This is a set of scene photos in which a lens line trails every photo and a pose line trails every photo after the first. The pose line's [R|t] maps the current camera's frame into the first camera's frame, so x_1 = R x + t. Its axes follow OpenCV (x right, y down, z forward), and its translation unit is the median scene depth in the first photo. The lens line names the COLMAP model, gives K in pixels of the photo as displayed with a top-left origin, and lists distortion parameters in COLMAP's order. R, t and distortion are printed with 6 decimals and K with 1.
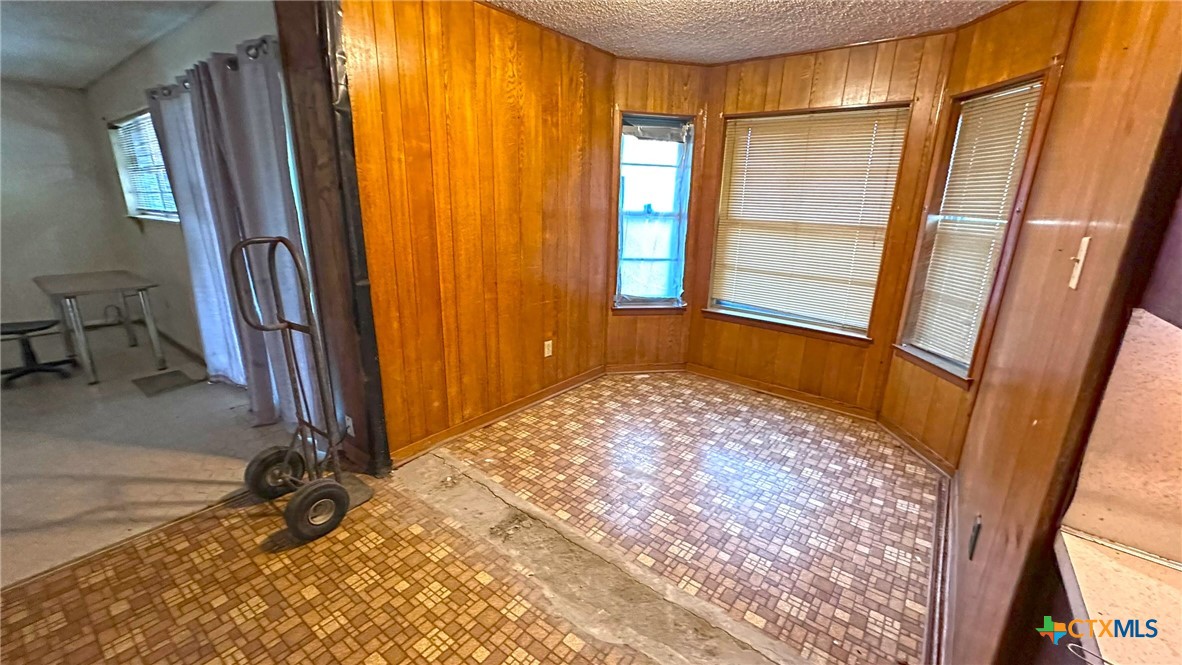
lens RADIAL K [[473.5, 0, 590.2], [0, 473.5, 332.2], [0, 0, 1]] dist [-0.001306, -0.000112]
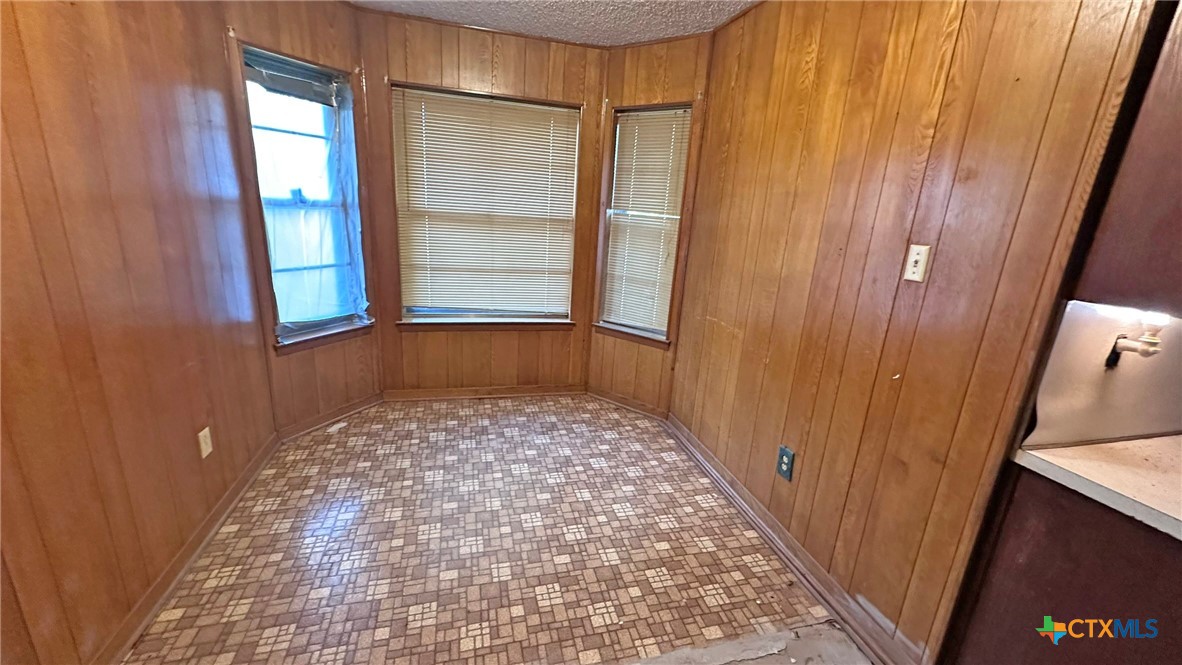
lens RADIAL K [[473.5, 0, 590.2], [0, 473.5, 332.2], [0, 0, 1]] dist [-0.001306, -0.000112]
pose [[0.604935, -0.203824, 0.769746, -0.230811], [0.170525, 0.977418, 0.124800, -0.092197], [-0.777801, 0.055765, 0.626031, 0.282849]]
